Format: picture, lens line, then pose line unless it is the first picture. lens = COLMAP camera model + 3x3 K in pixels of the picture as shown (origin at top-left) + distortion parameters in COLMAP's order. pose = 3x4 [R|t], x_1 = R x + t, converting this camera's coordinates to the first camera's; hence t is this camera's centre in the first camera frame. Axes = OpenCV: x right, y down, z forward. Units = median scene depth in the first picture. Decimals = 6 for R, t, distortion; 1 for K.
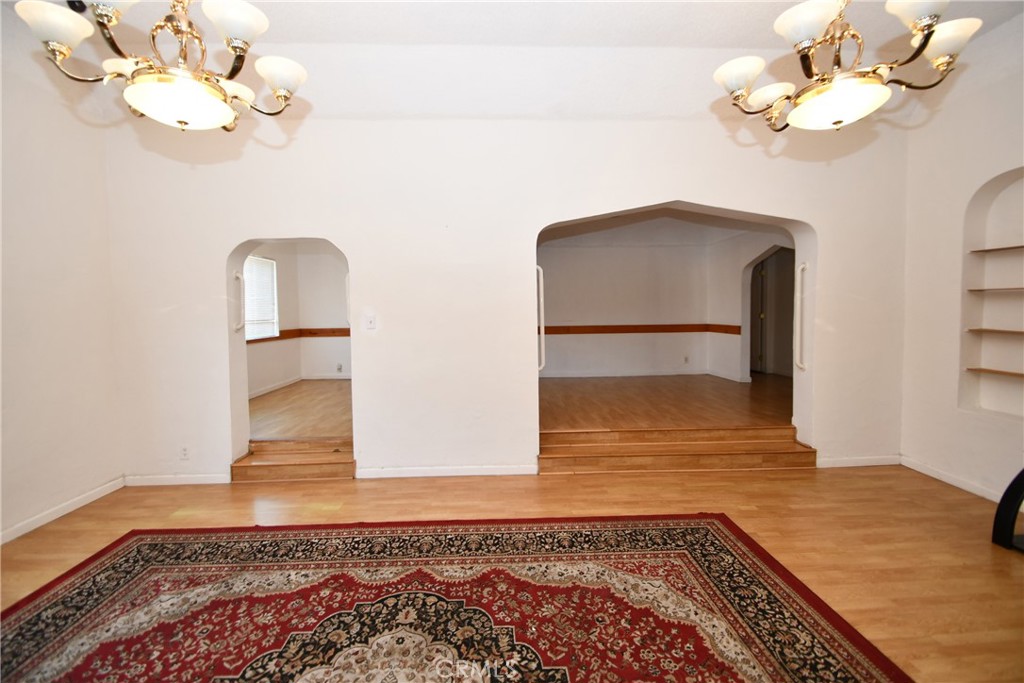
lens RADIAL K [[449.5, 0, 509.2], [0, 449.5, 337.5], [0, 0, 1]] dist [0.002365, -0.010842]
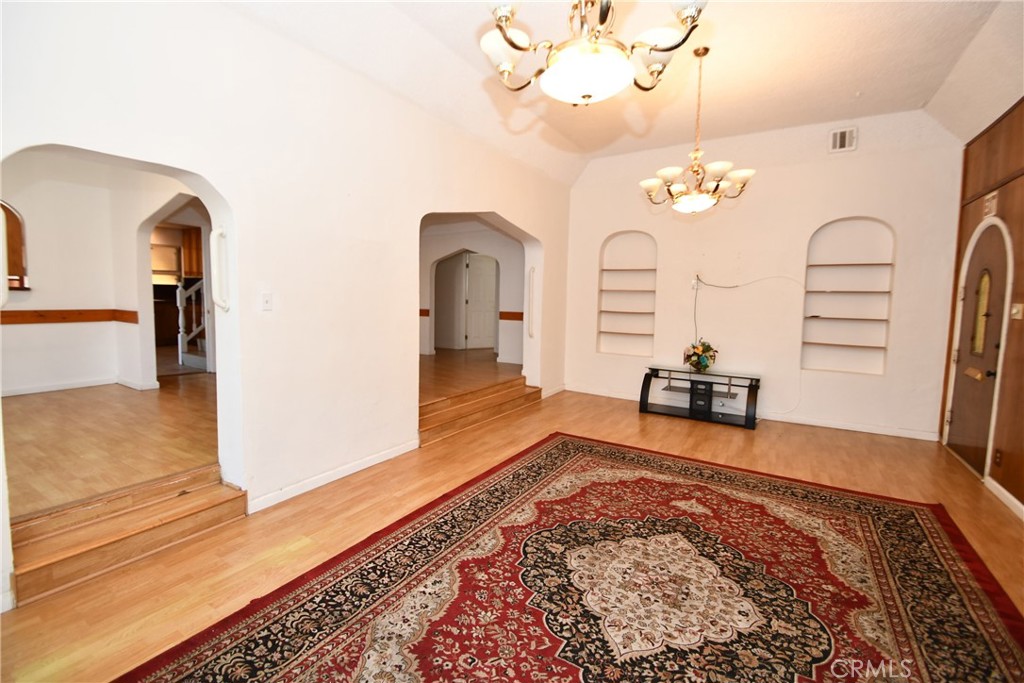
lens RADIAL K [[449.5, 0, 505.8], [0, 449.5, 337.3], [0, 0, 1]] dist [0.002365, -0.010842]
pose [[0.558531, -0.050192, 0.827964, -1.099069], [0.026396, 0.998738, 0.042737, 0.009850], [-0.829064, -0.002015, 0.559150, 0.391167]]
